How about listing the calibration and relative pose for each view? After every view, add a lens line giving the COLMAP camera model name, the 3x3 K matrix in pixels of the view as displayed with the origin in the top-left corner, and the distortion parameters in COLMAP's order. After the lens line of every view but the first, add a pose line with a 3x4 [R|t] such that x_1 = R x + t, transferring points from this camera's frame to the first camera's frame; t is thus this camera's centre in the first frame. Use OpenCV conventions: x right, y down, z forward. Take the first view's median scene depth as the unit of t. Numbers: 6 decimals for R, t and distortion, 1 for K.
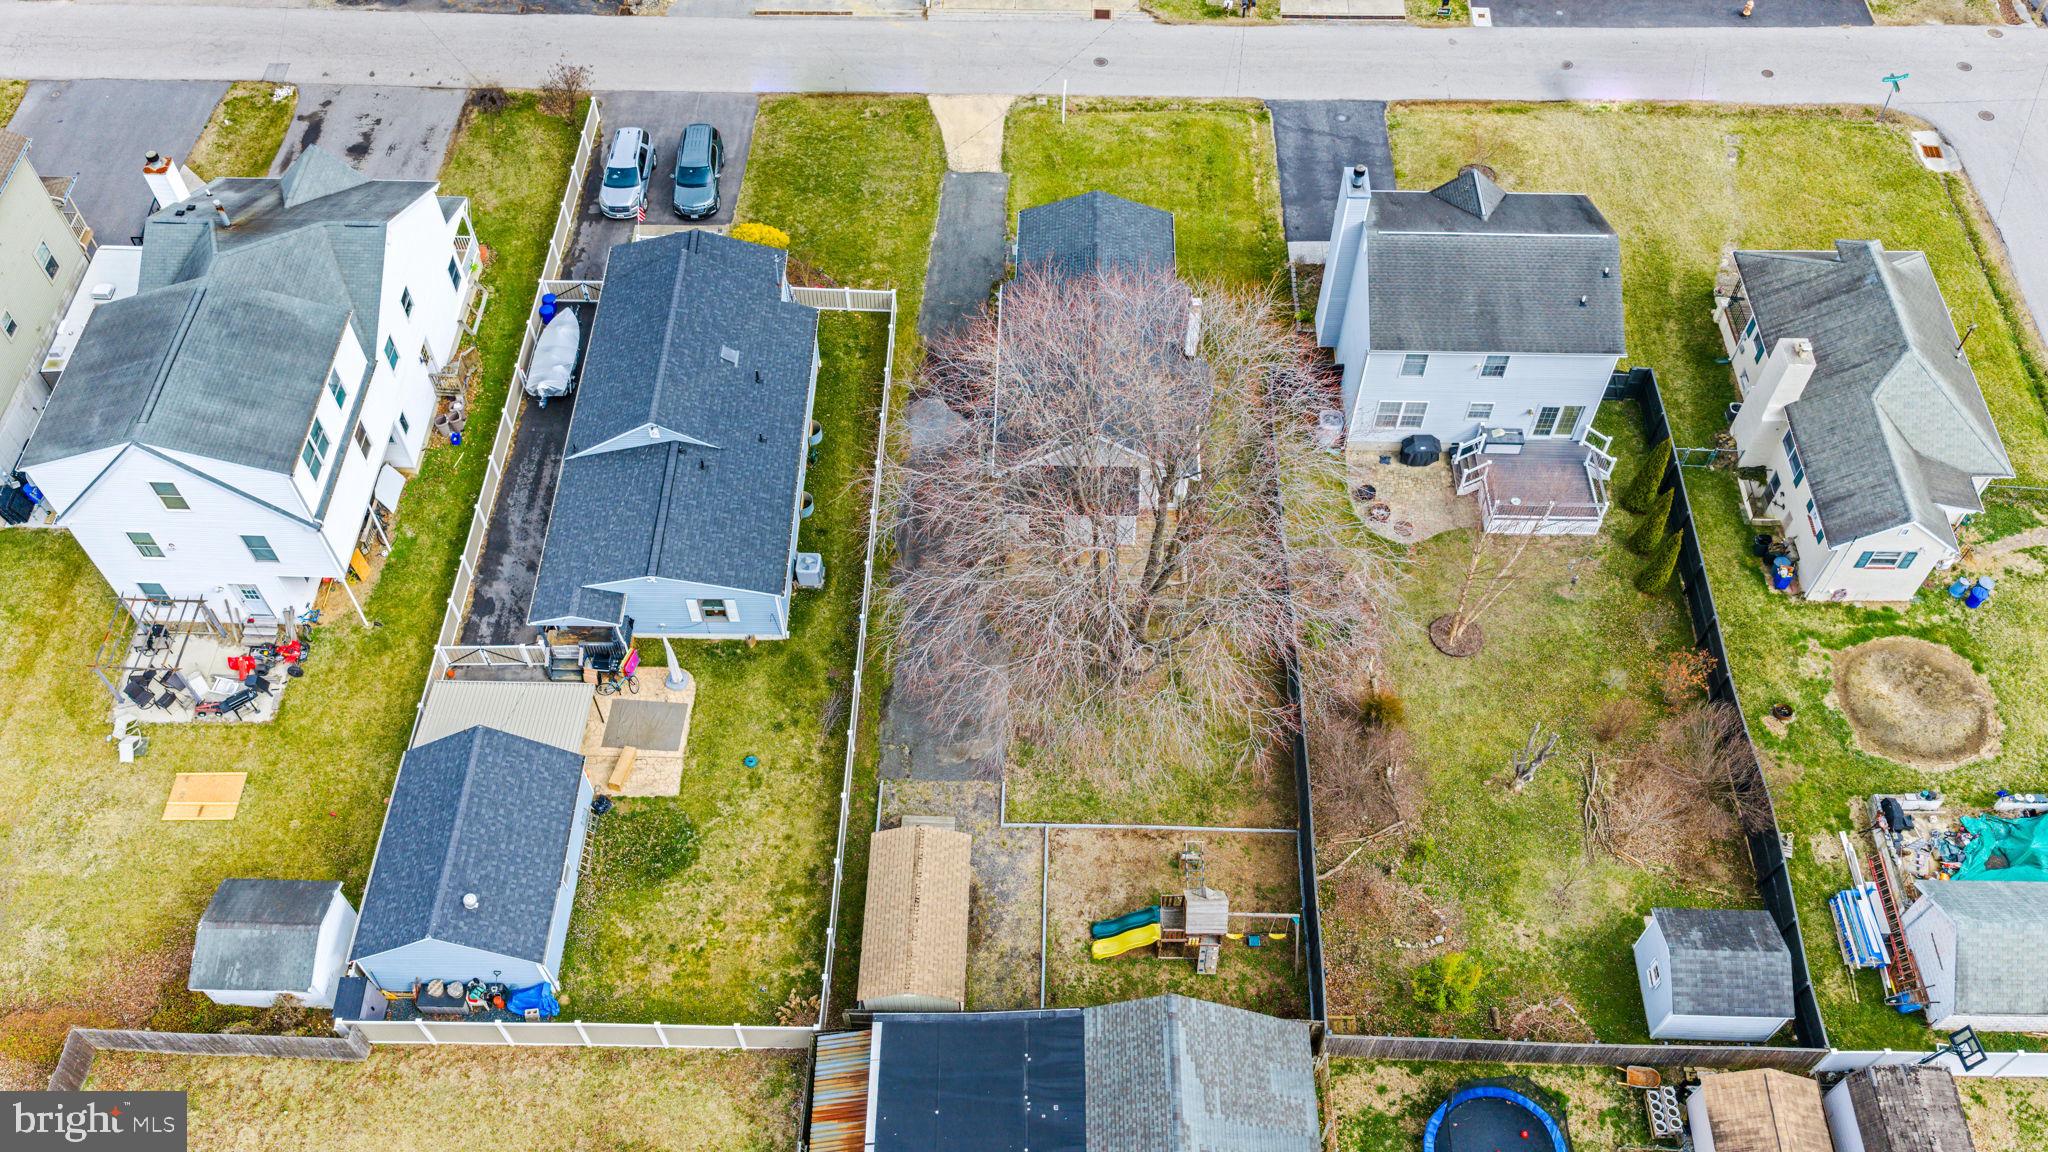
lens RADIAL K [[1711.7, 0, 1021.2], [0, 1711.7, 572.7], [0, 0, 1]] dist [0.003002, -0.018070]
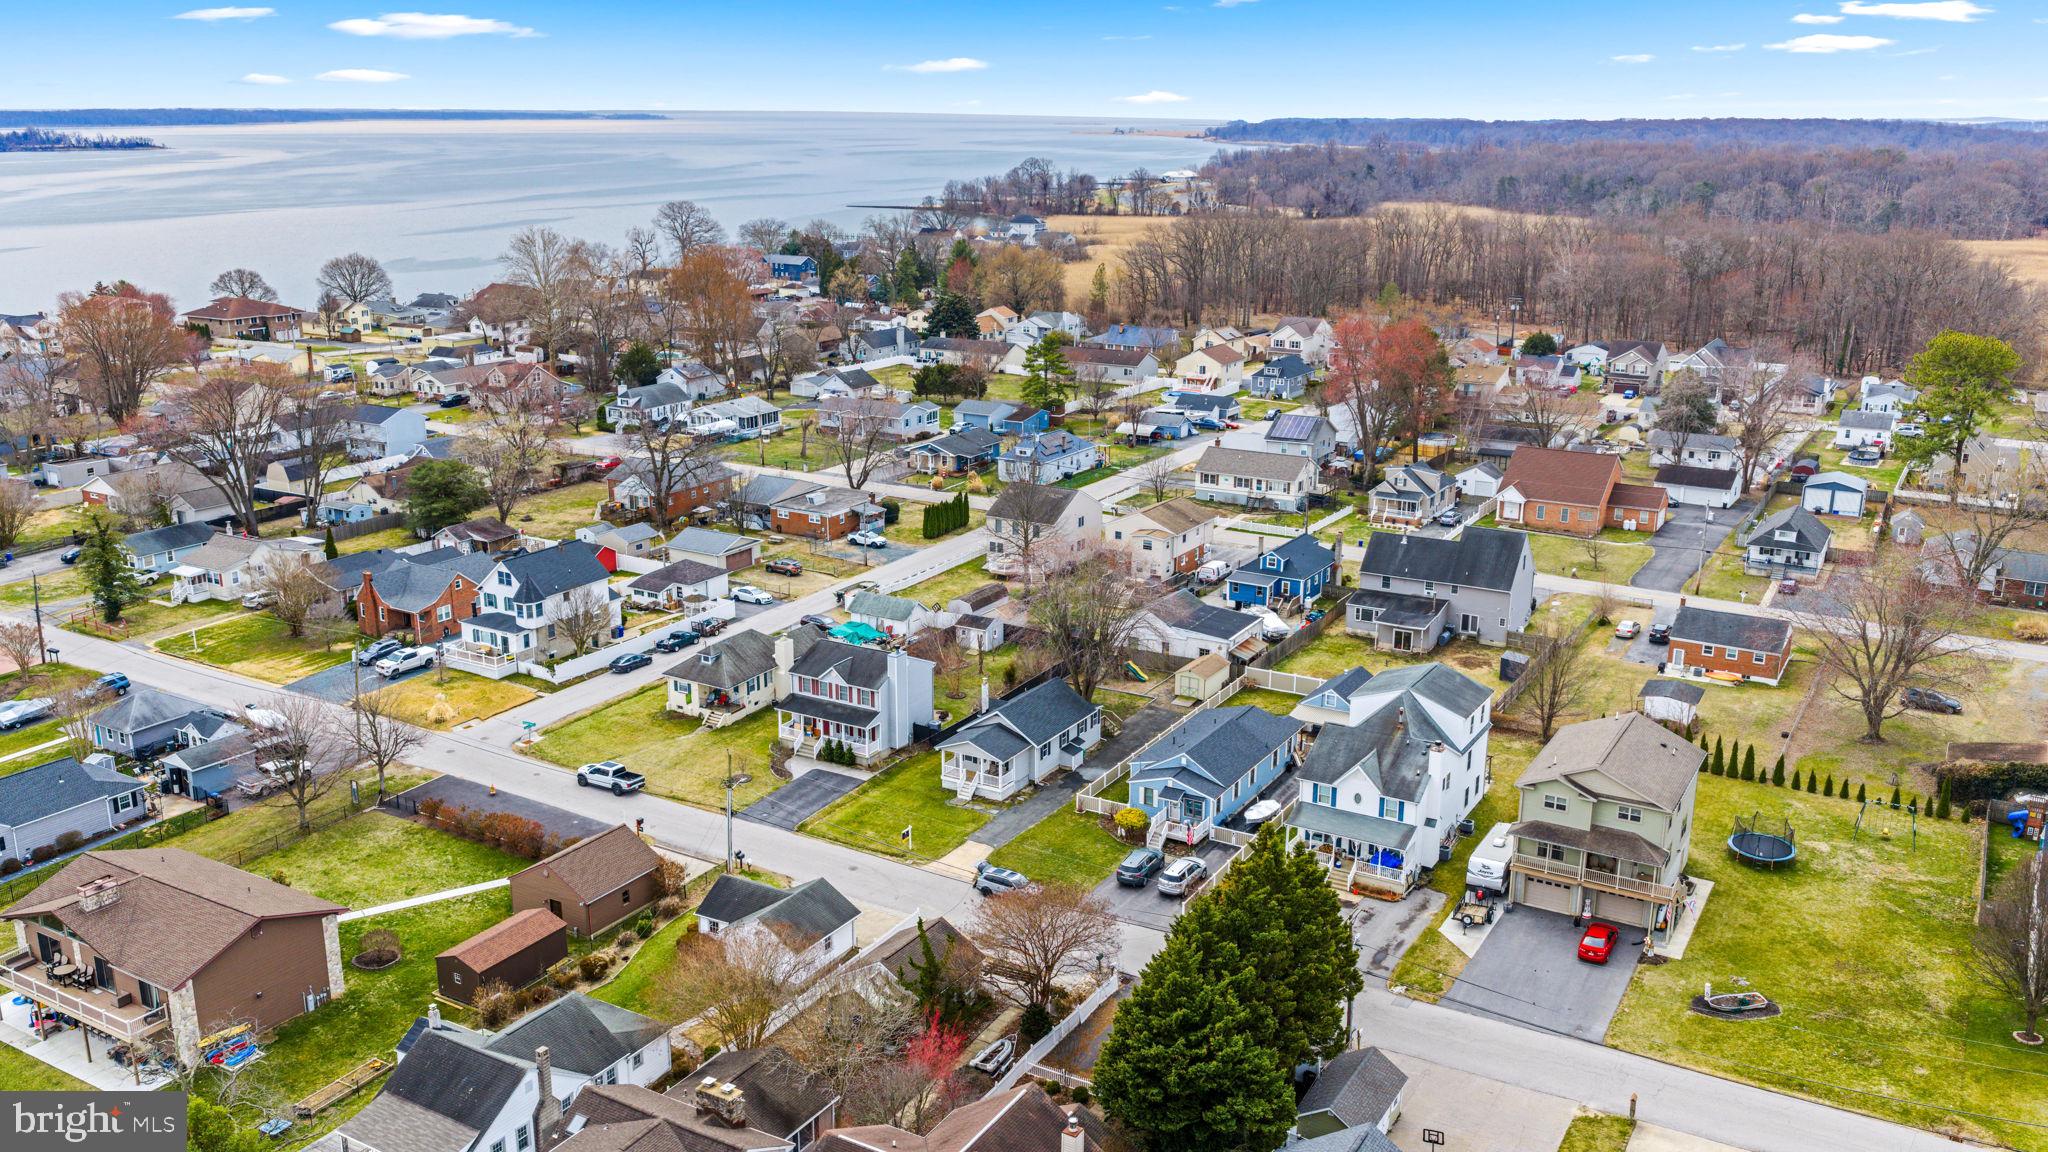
lens RADIAL K [[1711.7, 0, 1026.0], [0, 1711.7, 575.1], [0, 0, 1]] dist [0.003002, -0.018070]
pose [[-0.874084, -0.126785, 0.468939, -1.057726], [0.392432, 0.384669, 0.835480, -2.229316], [-0.286313, 0.914306, -0.286479, 1.626829]]
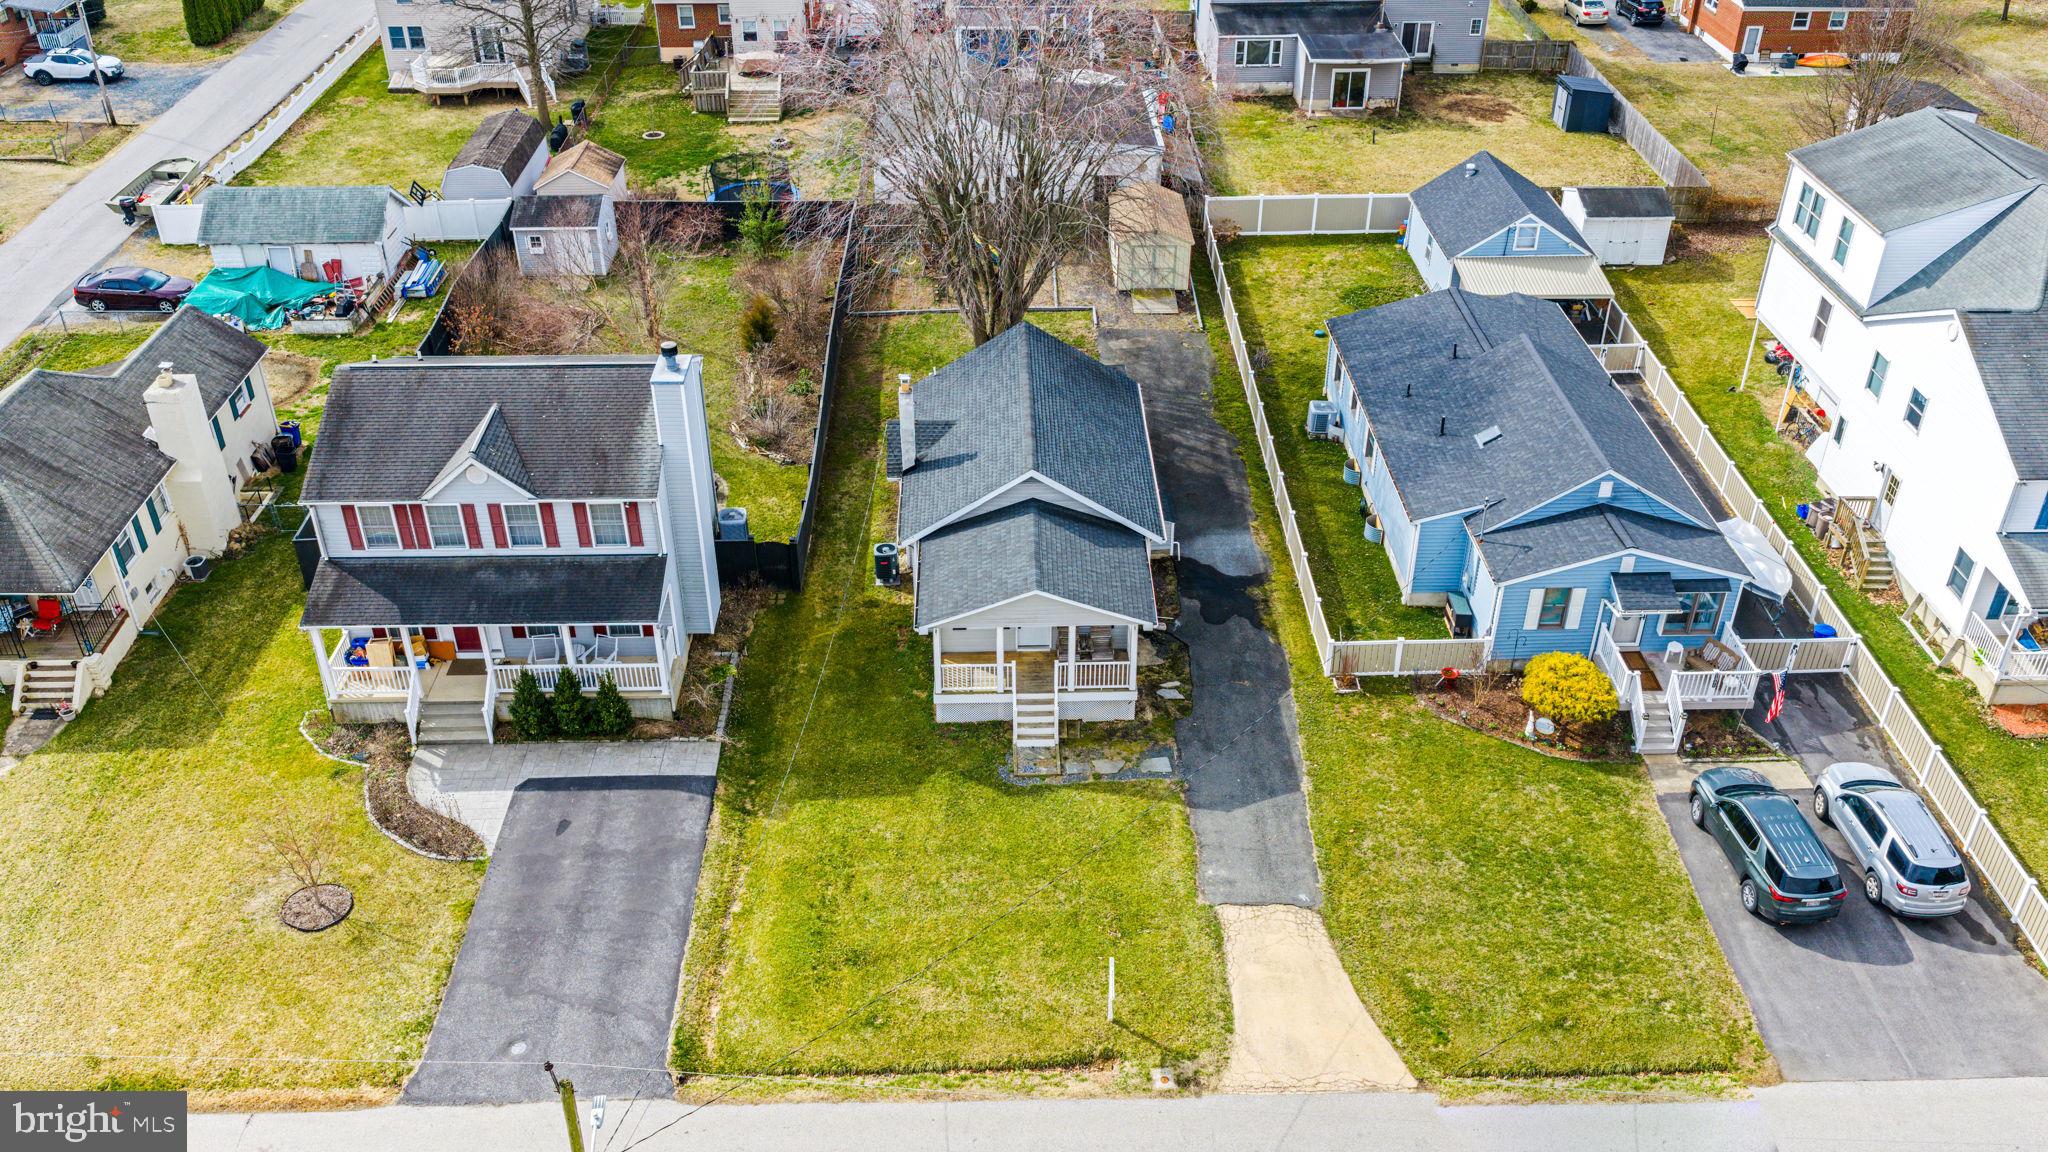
lens RADIAL K [[1711.7, 0, 1022.2], [0, 1711.7, 582.8], [0, 0, 1]] dist [0.003002, -0.018070]
pose [[-0.999006, 0.029422, -0.033472, 0.084264], [-0.031761, 0.056818, 0.997879, -1.020387], [0.031262, 0.997951, -0.055827, 1.236072]]
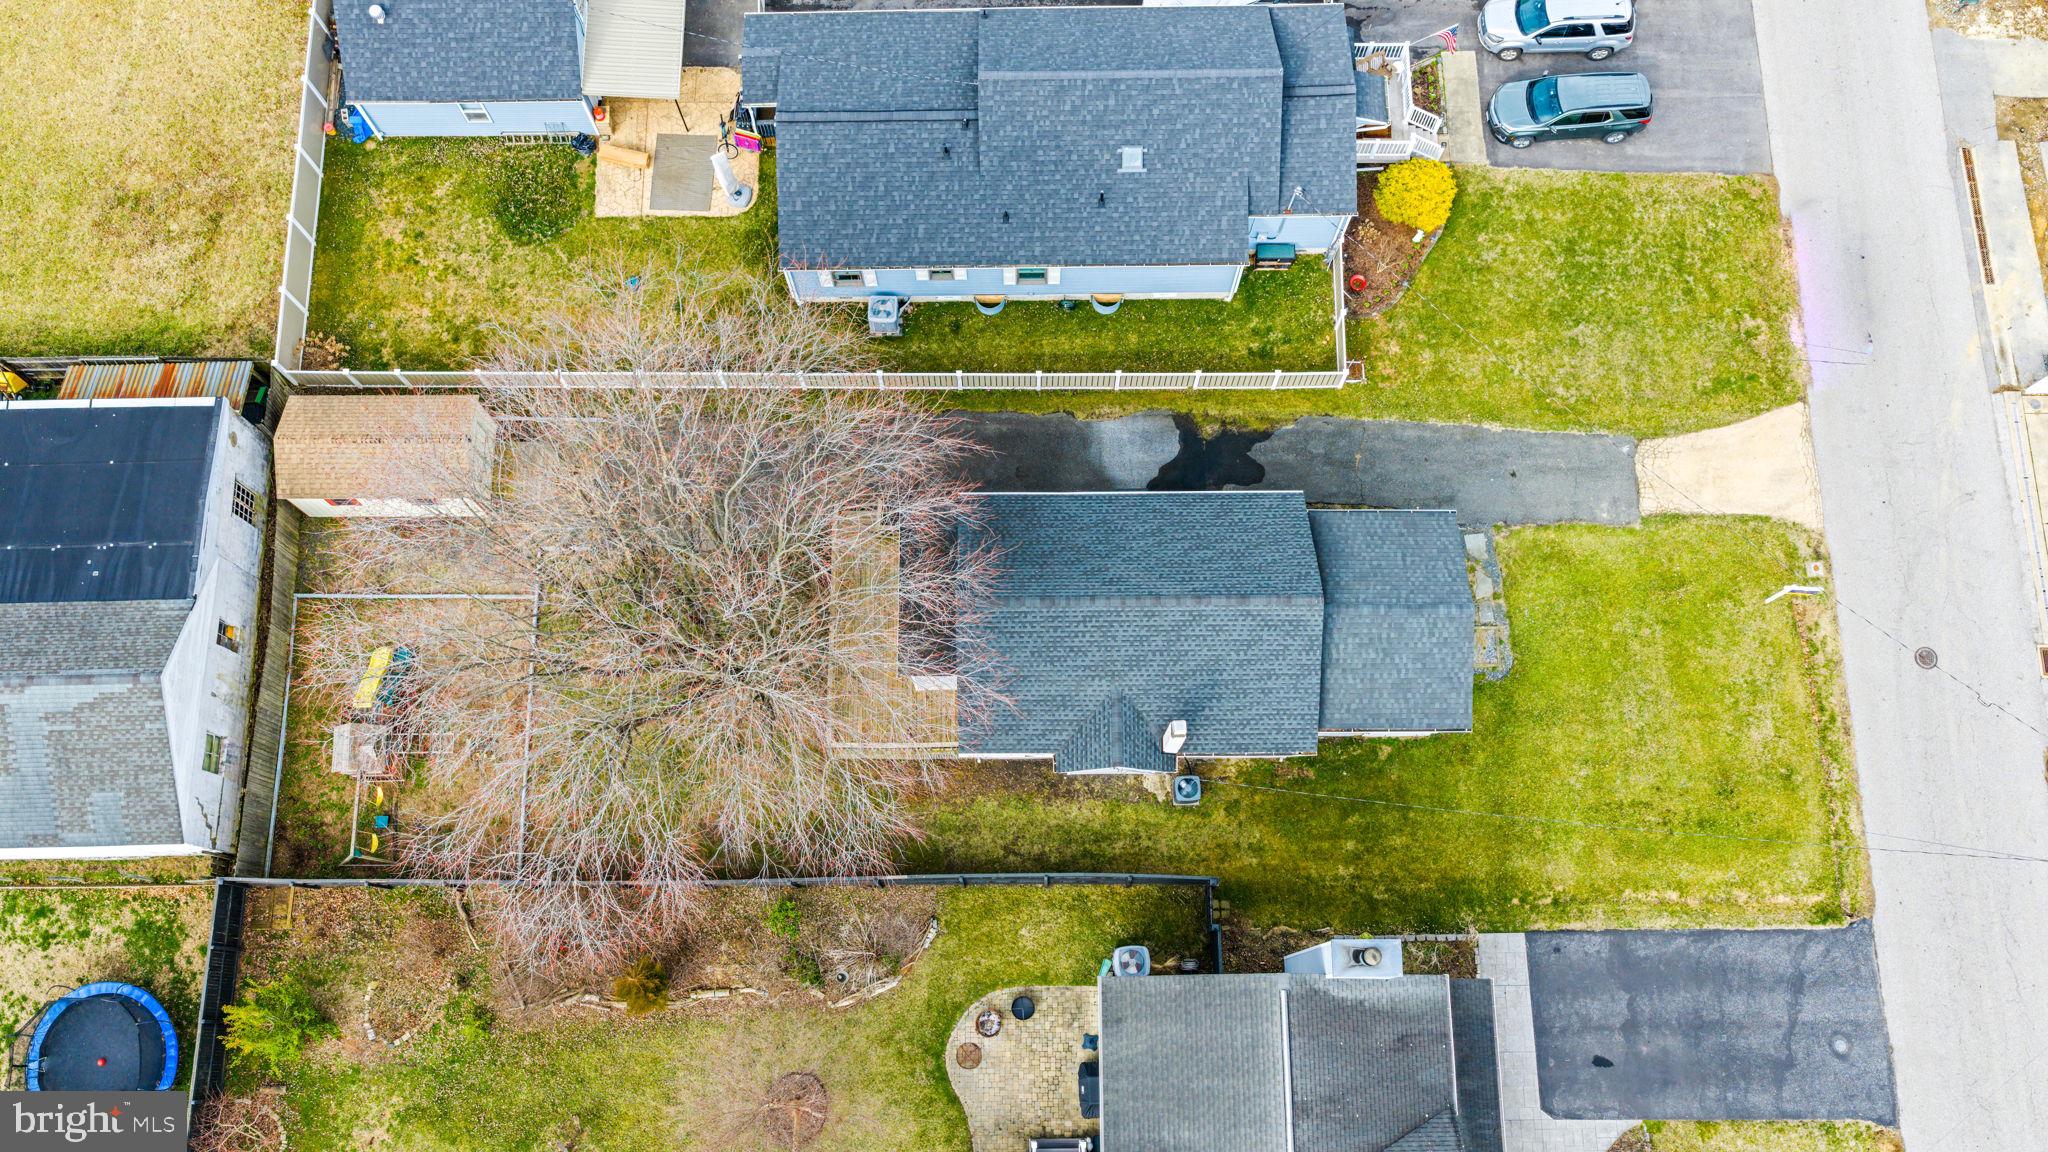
lens RADIAL K [[1711.7, 0, 1020.5], [0, 1711.7, 583.4], [0, 0, 1]] dist [0.003002, -0.018070]
pose [[0.030261, 0.965858, -0.257298, 0.241312], [-0.805837, 0.175870, 0.565417, -0.551212], [0.591364, 0.190230, 0.783646, 0.440421]]
